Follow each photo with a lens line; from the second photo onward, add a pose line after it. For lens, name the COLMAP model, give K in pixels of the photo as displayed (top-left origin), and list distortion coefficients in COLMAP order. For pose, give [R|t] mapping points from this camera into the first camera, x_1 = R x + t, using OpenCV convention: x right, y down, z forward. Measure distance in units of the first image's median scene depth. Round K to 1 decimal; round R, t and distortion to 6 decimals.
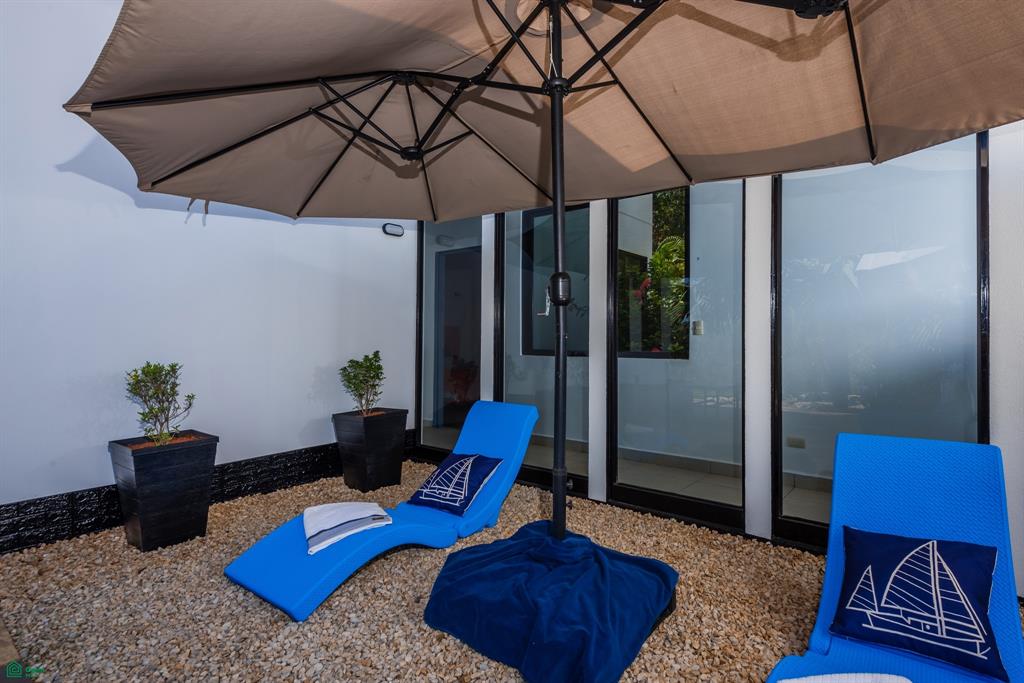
lens RADIAL K [[487.9, 0, 513.6], [0, 487.9, 338.2], [0, 0, 1]] dist [0.004822, -0.002853]
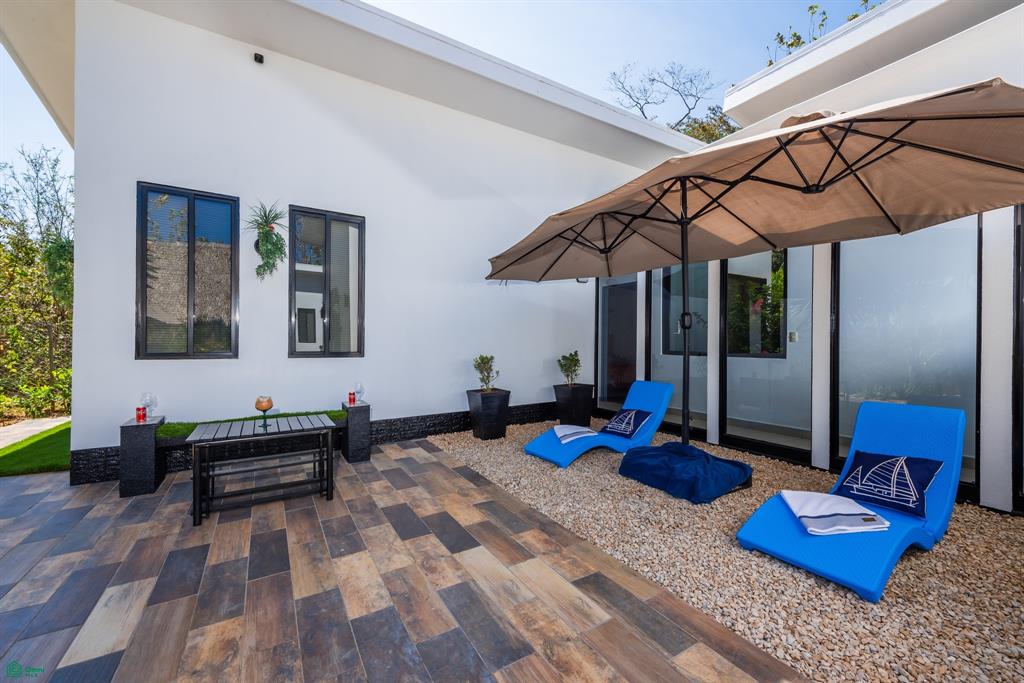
lens RADIAL K [[439.2, 0, 507.3], [0, 439.2, 336.9], [0, 0, 1]] dist [0.015521, -0.000613]
pose [[0.953307, -0.000292, -0.302002, -0.041876], [-0.001898, 0.999974, -0.006959, -0.015381], [0.301996, 0.007207, 0.953282, -0.697307]]
